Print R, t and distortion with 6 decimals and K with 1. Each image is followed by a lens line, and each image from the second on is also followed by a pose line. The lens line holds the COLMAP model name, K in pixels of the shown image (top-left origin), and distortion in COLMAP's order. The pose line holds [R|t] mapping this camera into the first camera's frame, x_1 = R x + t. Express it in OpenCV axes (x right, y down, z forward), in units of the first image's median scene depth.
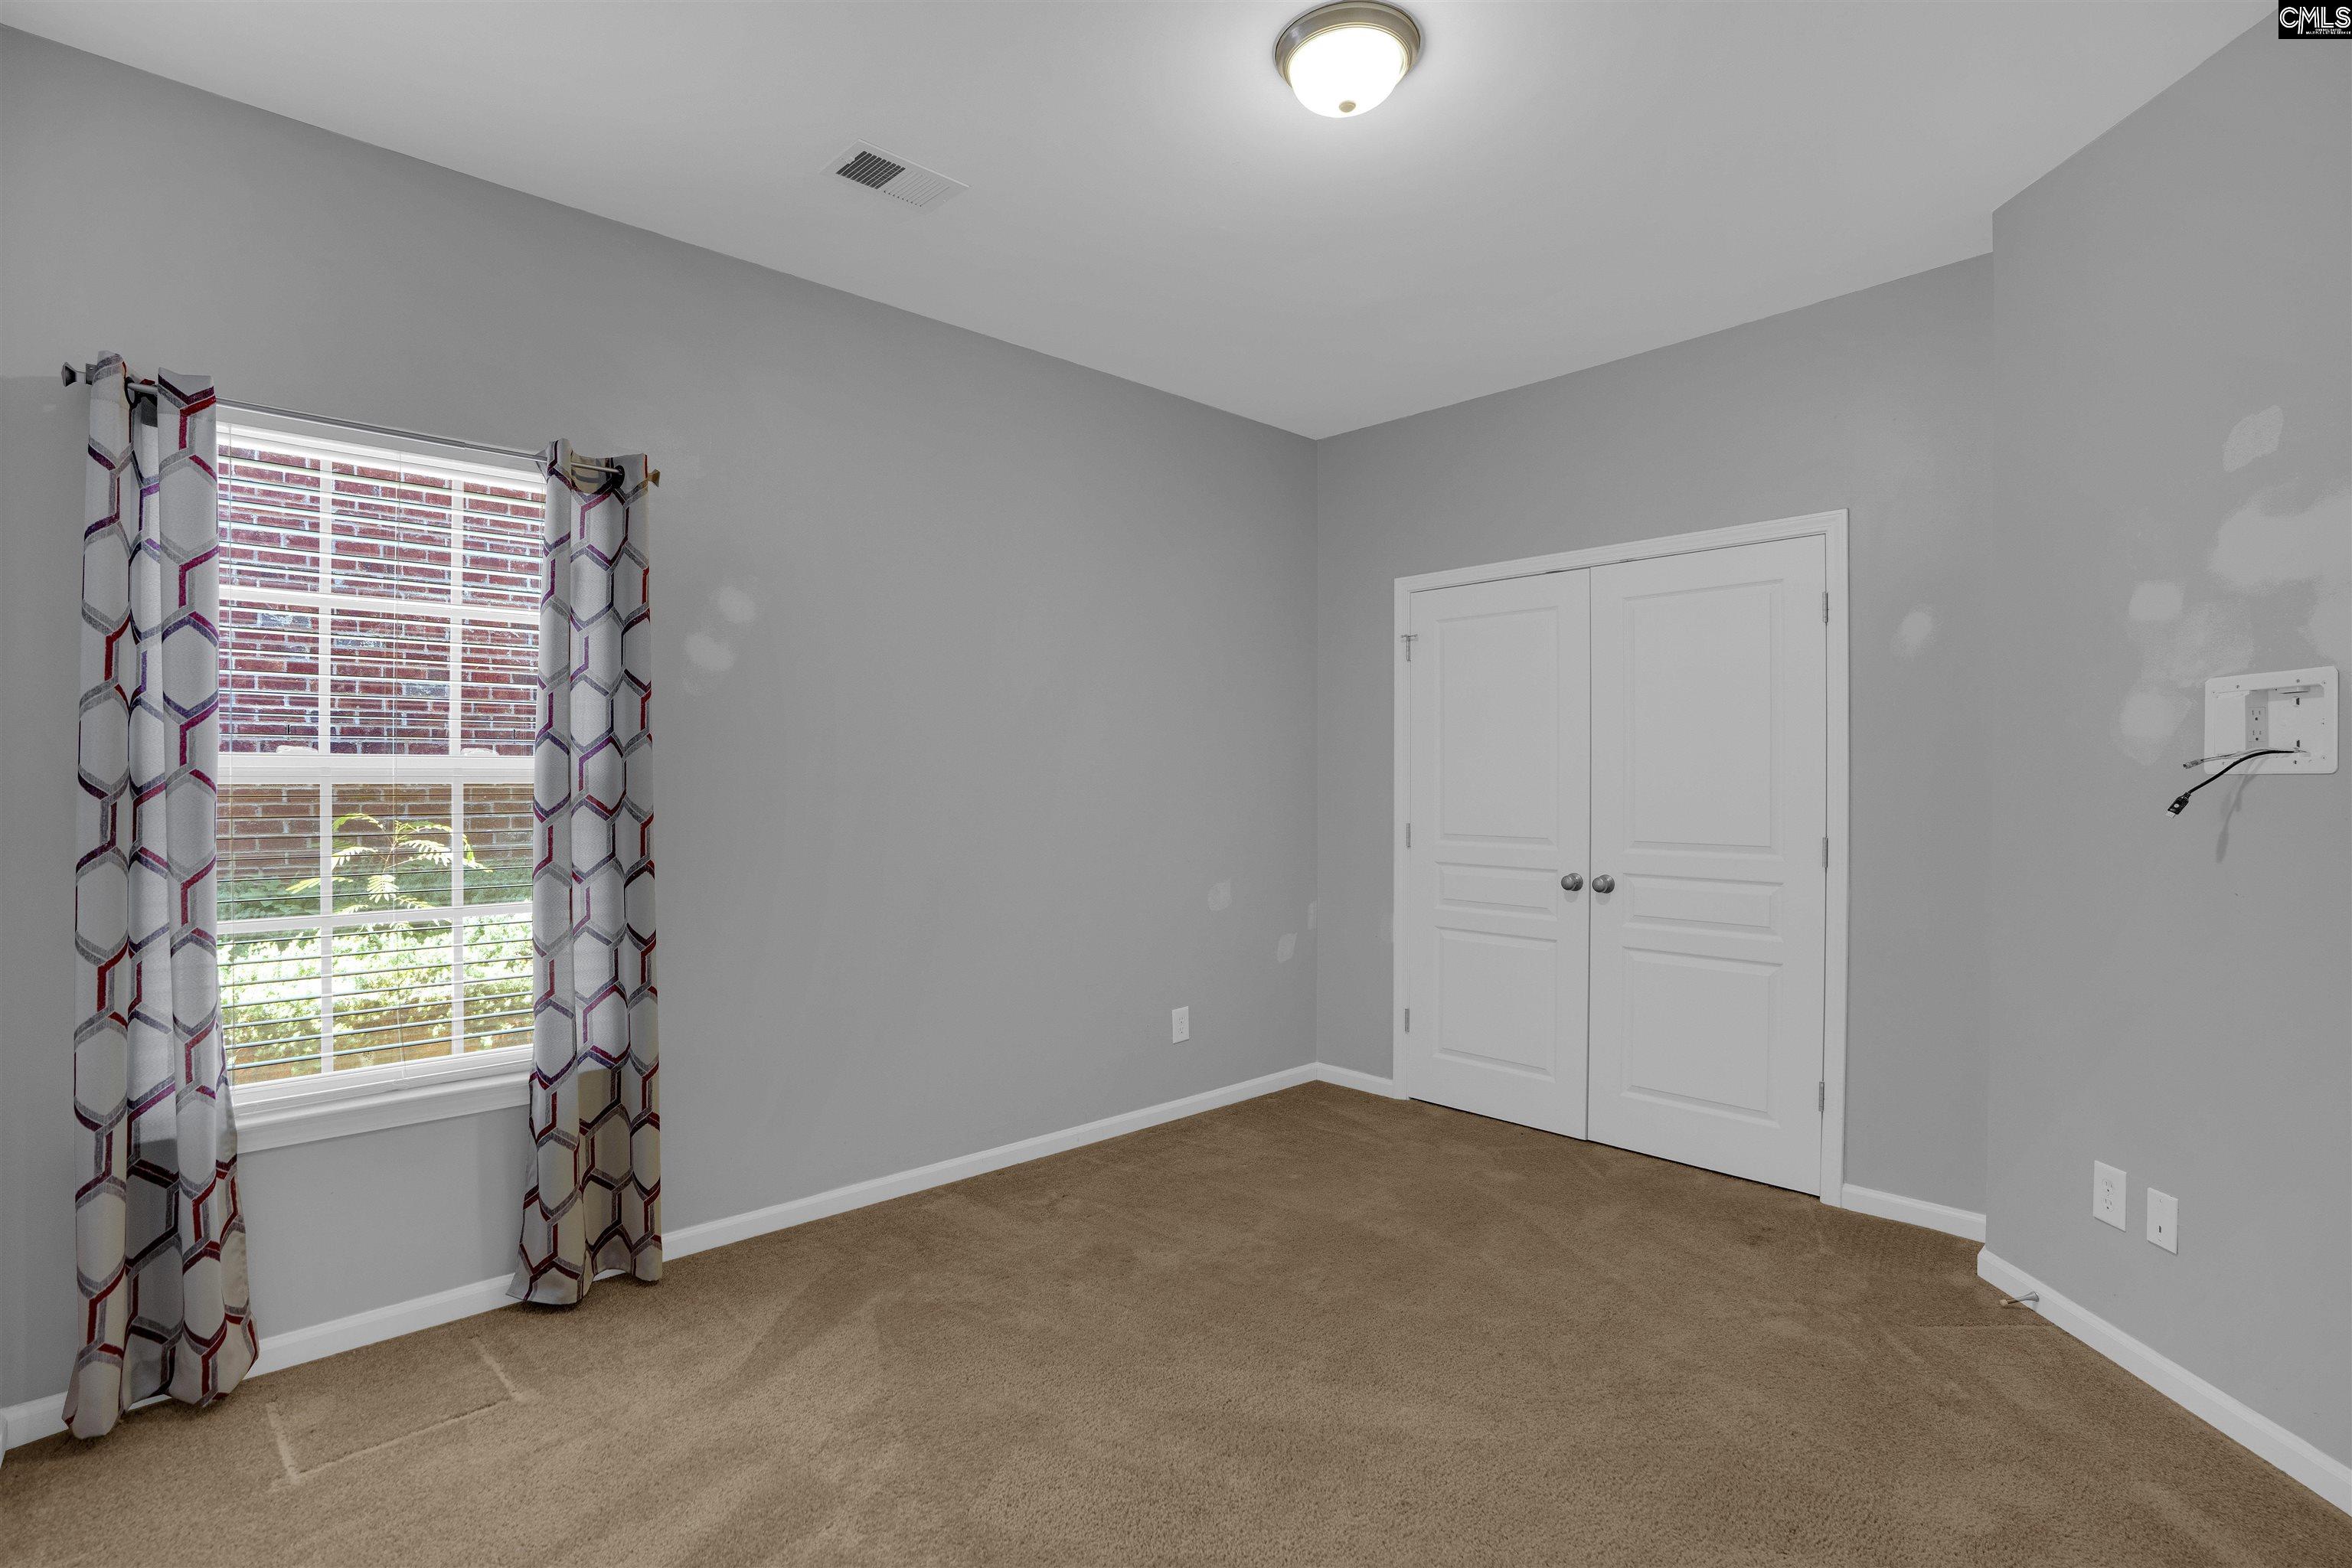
lens RADIAL K [[1085.1, 0, 1184.8], [0, 1085.1, 786.2], [0, 0, 1]] dist [-0.069021, 0.026674]
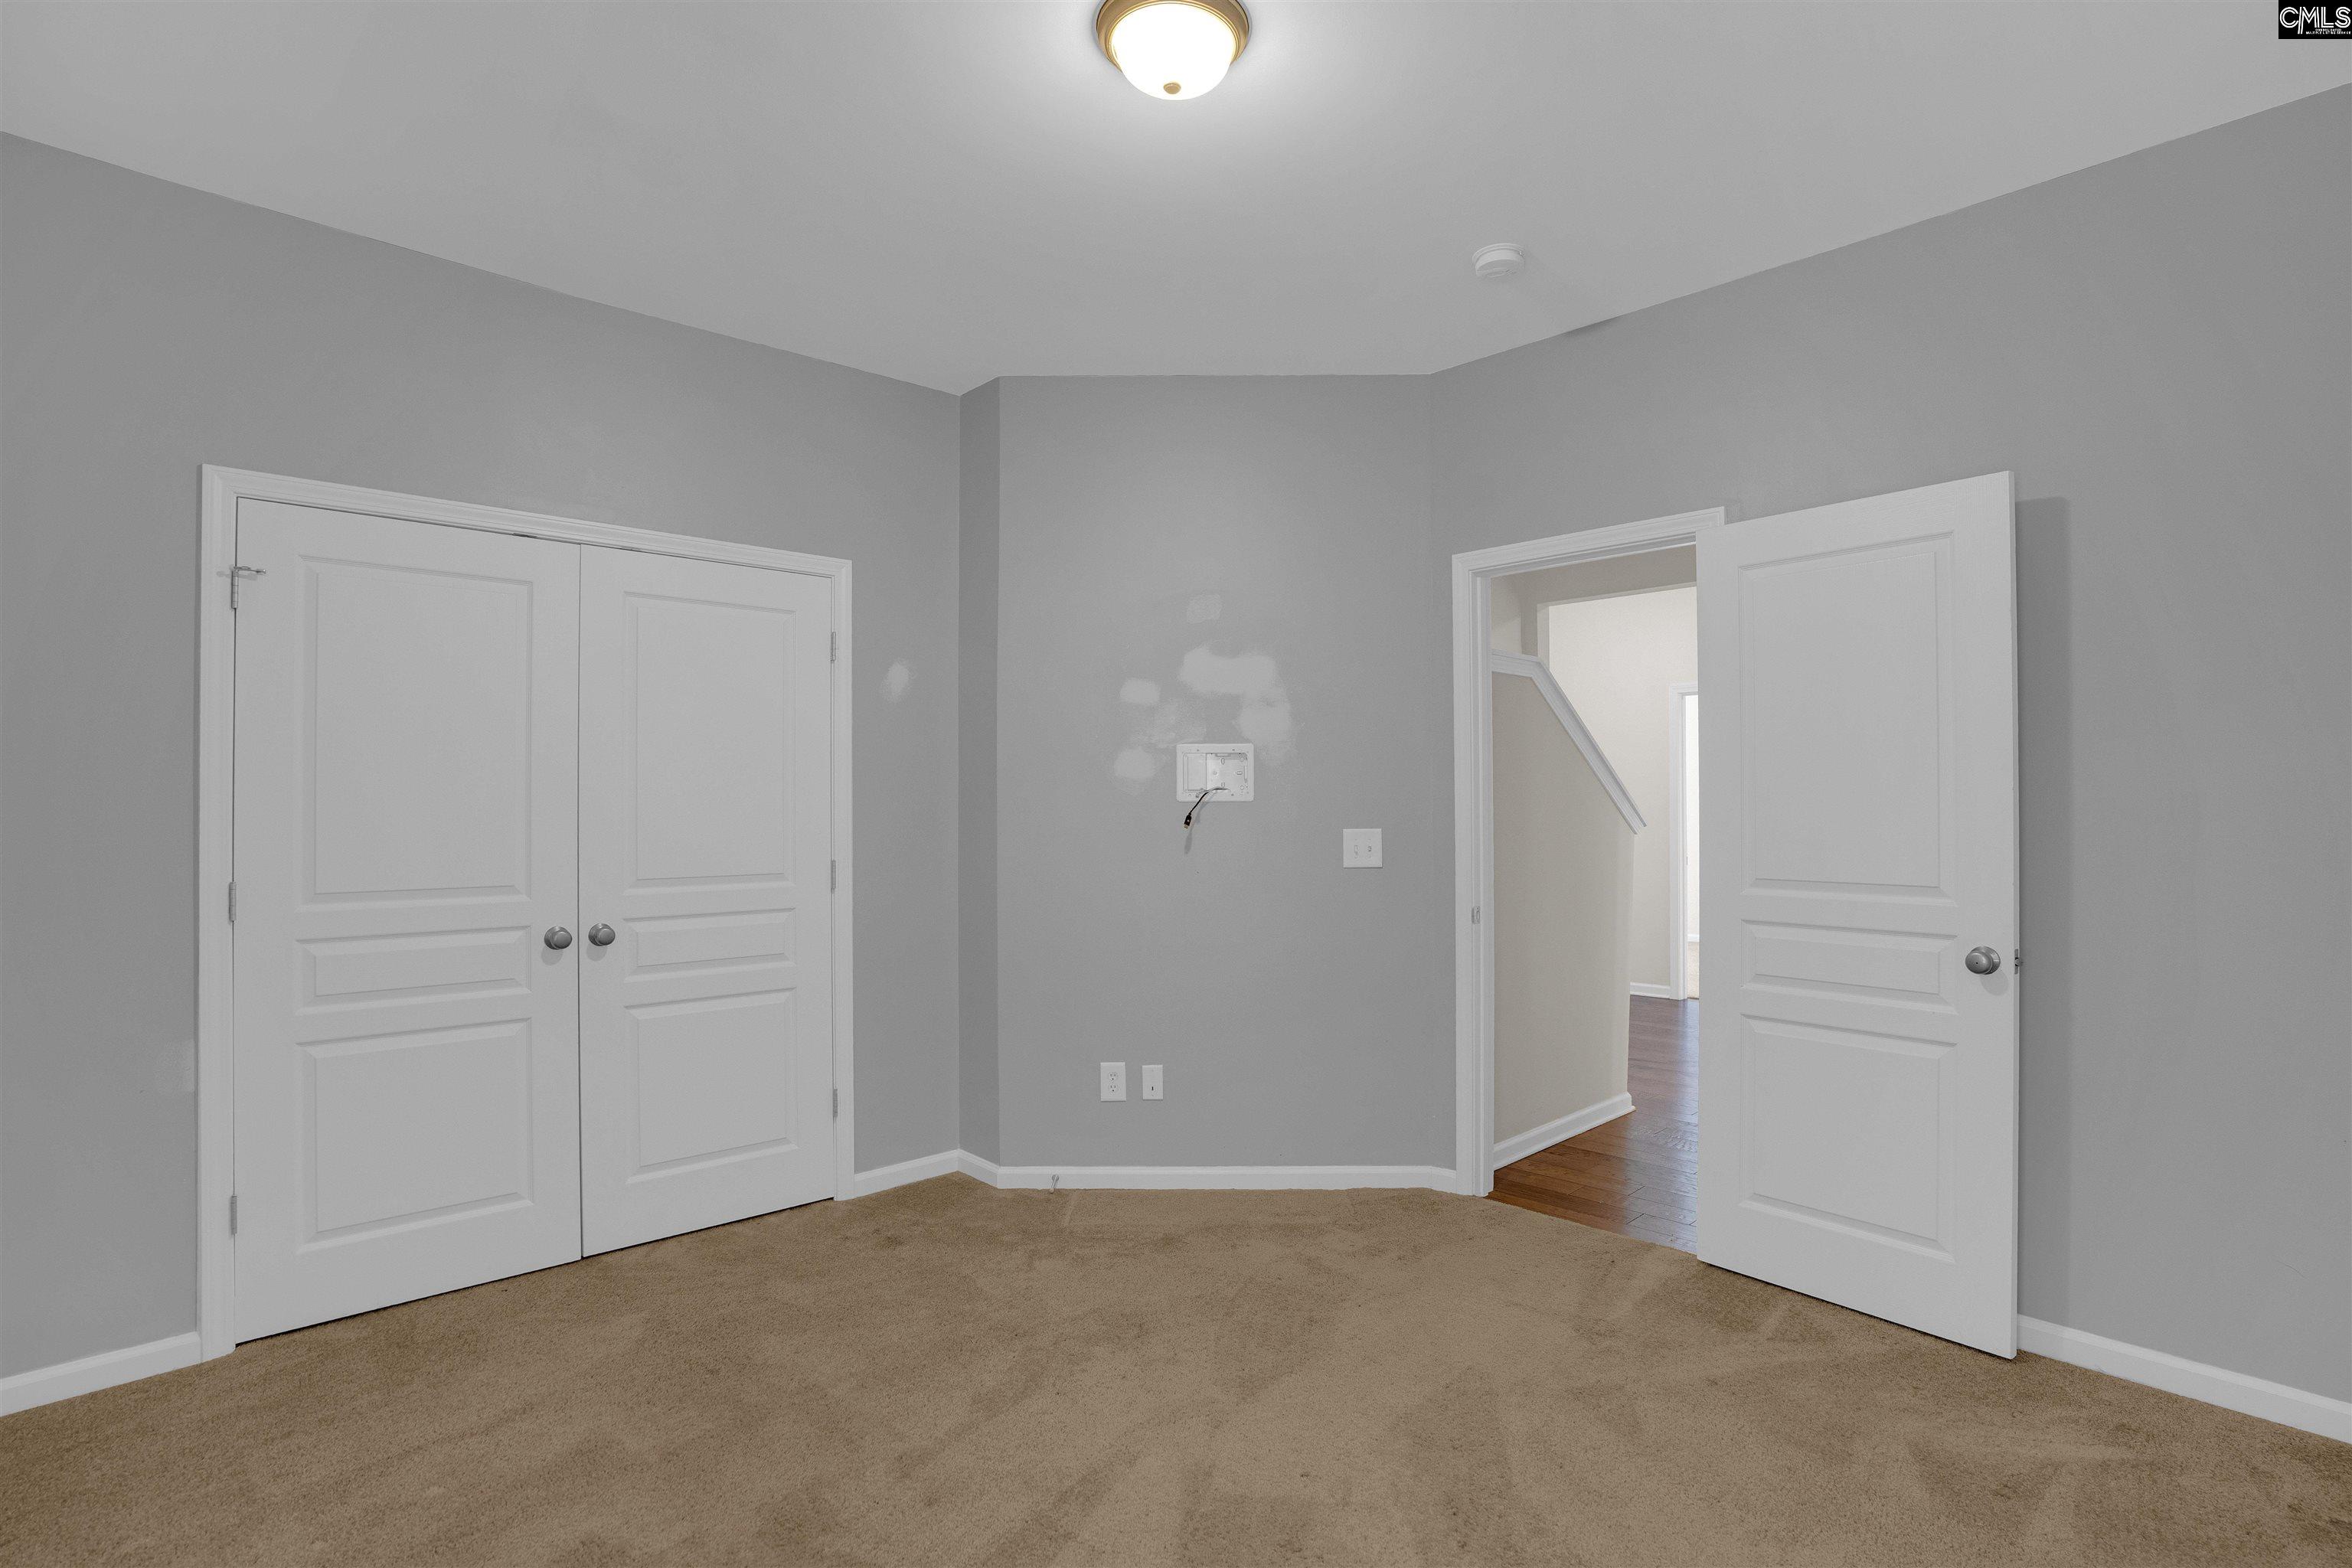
lens RADIAL K [[1085.1, 0, 1184.8], [0, 1085.1, 786.2], [0, 0, 1]] dist [-0.069021, 0.026674]
pose [[0.008983, 0.016551, 0.999823, -0.493678], [0.010995, 0.999801, -0.016650, -0.004463], [-0.999899, 0.011143, 0.008799, 0.643569]]
